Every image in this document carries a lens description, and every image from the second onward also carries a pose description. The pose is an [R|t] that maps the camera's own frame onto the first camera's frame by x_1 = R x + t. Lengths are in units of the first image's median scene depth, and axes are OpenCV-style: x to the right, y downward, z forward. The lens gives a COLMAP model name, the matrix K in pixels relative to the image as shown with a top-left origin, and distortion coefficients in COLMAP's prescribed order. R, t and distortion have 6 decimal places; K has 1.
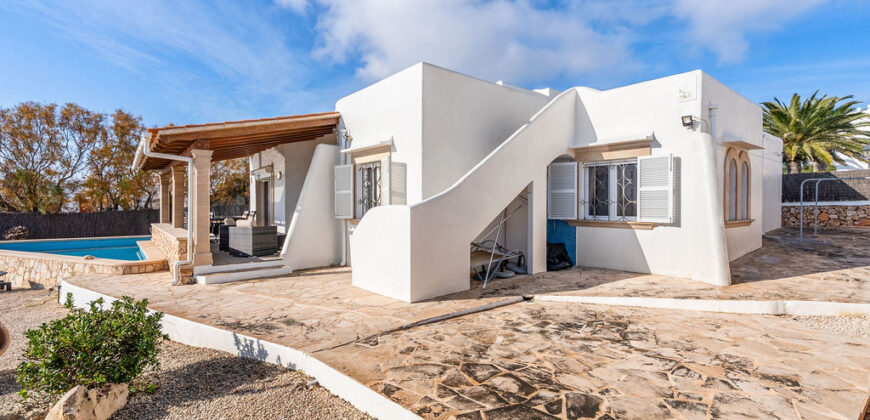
lens RADIAL K [[396.7, 0, 434.2], [0, 396.7, 203.7], [0, 0, 1]] dist [-0.008221, 0.001254]
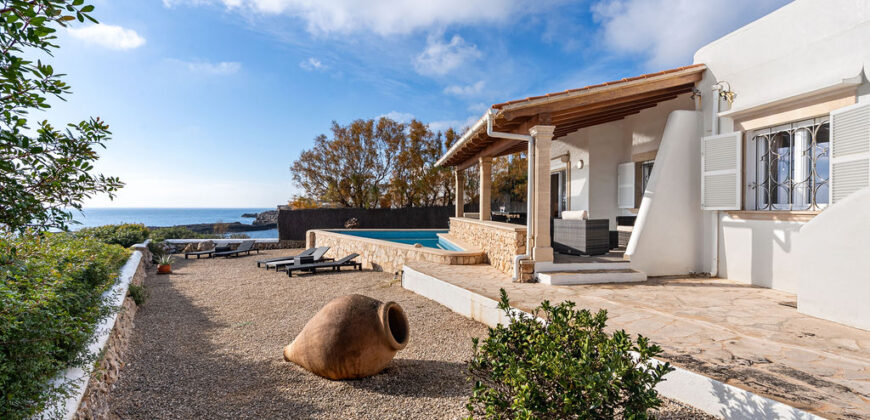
lens RADIAL K [[396.7, 0, 434.2], [0, 396.7, 203.7], [0, 0, 1]] dist [-0.008221, 0.001254]
pose [[0.840942, -0.000971, -0.541125, -0.269376], [-0.002656, 0.999979, -0.005922, 0.030899], [0.541119, 0.006417, 0.840921, 0.131026]]
